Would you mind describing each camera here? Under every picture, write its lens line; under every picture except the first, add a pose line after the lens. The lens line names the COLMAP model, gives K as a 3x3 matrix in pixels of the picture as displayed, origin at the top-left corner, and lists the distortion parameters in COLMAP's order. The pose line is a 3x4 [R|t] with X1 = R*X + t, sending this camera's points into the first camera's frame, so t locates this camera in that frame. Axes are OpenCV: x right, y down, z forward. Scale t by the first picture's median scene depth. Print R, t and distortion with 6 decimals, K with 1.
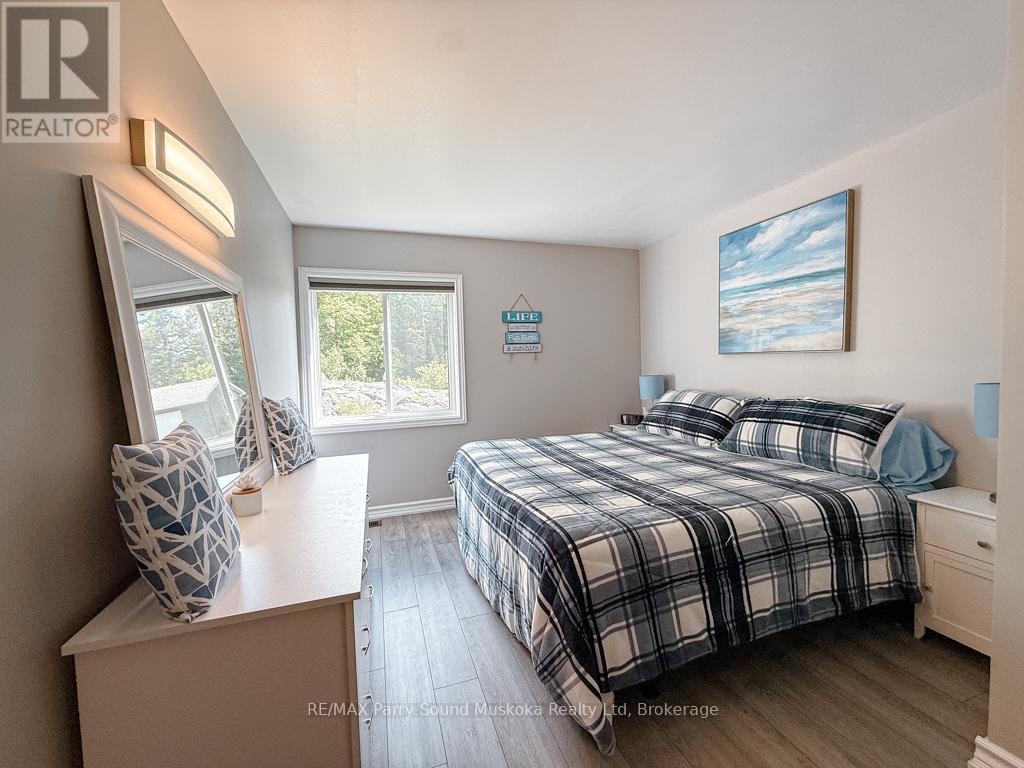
lens RADIAL K [[408.5, 0, 511.9], [0, 408.5, 385.6], [0, 0, 1]] dist [-0.001370, -0.000029]
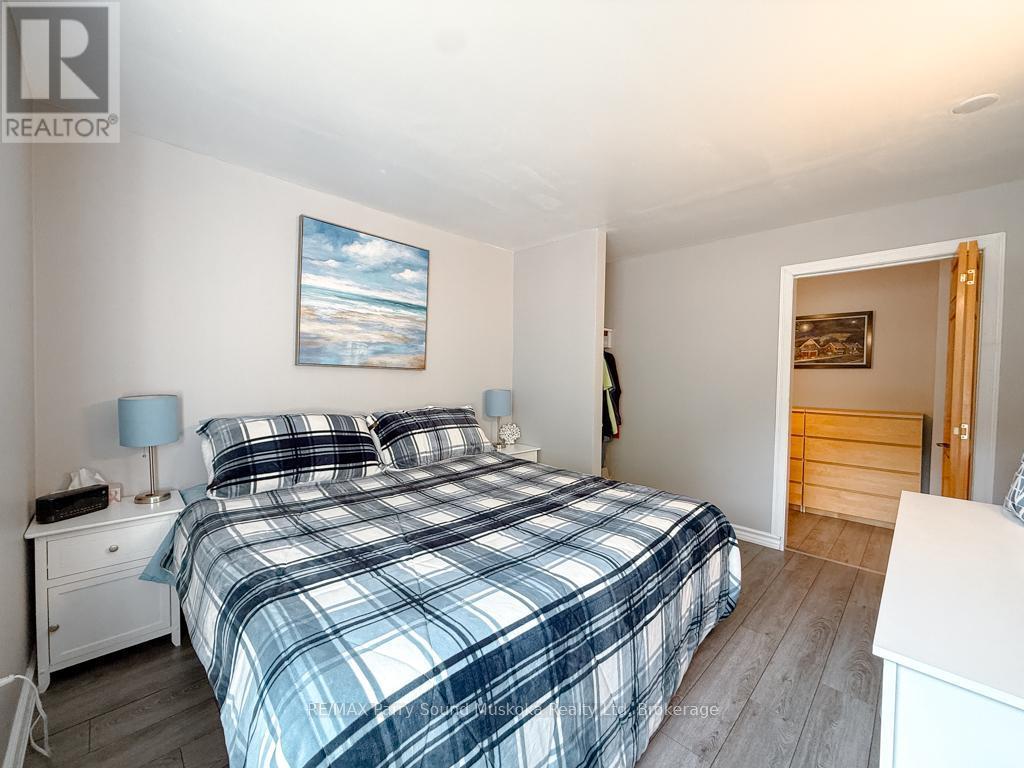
lens RADIAL K [[408.5, 0, 513.1], [0, 408.5, 381.2], [0, 0, 1]] dist [-0.001370, -0.000029]
pose [[-0.436491, 0.011549, 0.899634, -0.421981], [0.041906, 0.999093, 0.007507, -0.040231], [-0.898732, 0.040976, -0.436579, 1.133685]]
